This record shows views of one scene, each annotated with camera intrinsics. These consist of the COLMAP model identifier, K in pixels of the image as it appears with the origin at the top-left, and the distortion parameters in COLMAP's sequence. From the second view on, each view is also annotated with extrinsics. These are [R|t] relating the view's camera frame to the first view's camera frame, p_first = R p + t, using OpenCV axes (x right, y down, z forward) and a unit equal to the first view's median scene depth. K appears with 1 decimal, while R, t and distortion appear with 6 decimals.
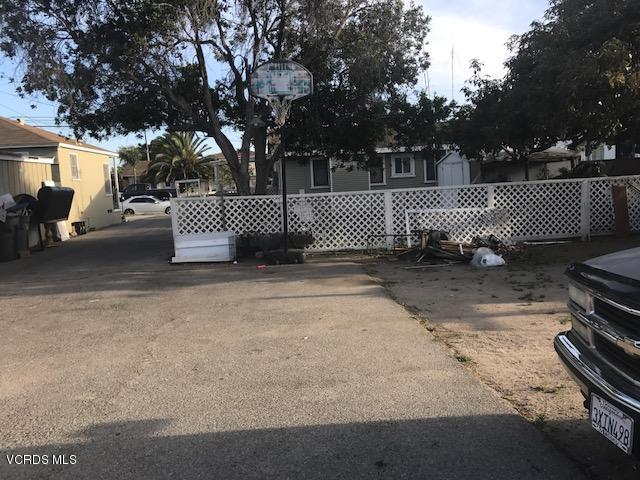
lens RADIAL K [[529.5, 0, 320.0], [0, 529.5, 240.0], [0, 0, 1]] dist [0.049137, -0.048495]
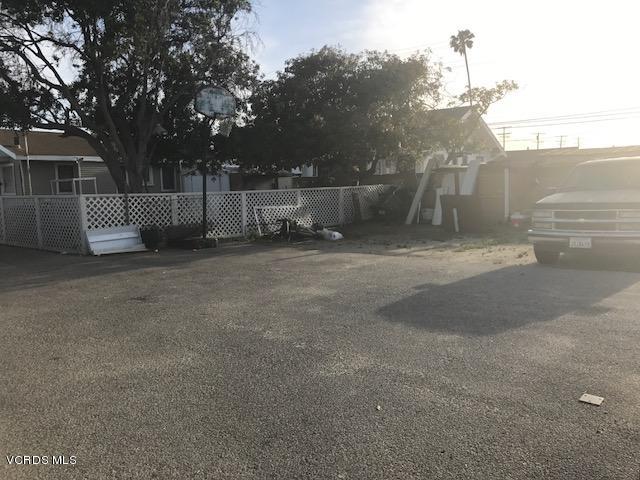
lens RADIAL K [[529.5, 0, 320.0], [0, 529.5, 240.0], [0, 0, 1]] dist [0.049137, -0.048495]
pose [[0.685240, -0.044538, 0.726954, -0.704705], [0.060771, 0.998144, 0.003869, 0.032827], [-0.725777, 0.041526, 0.686675, -0.032052]]
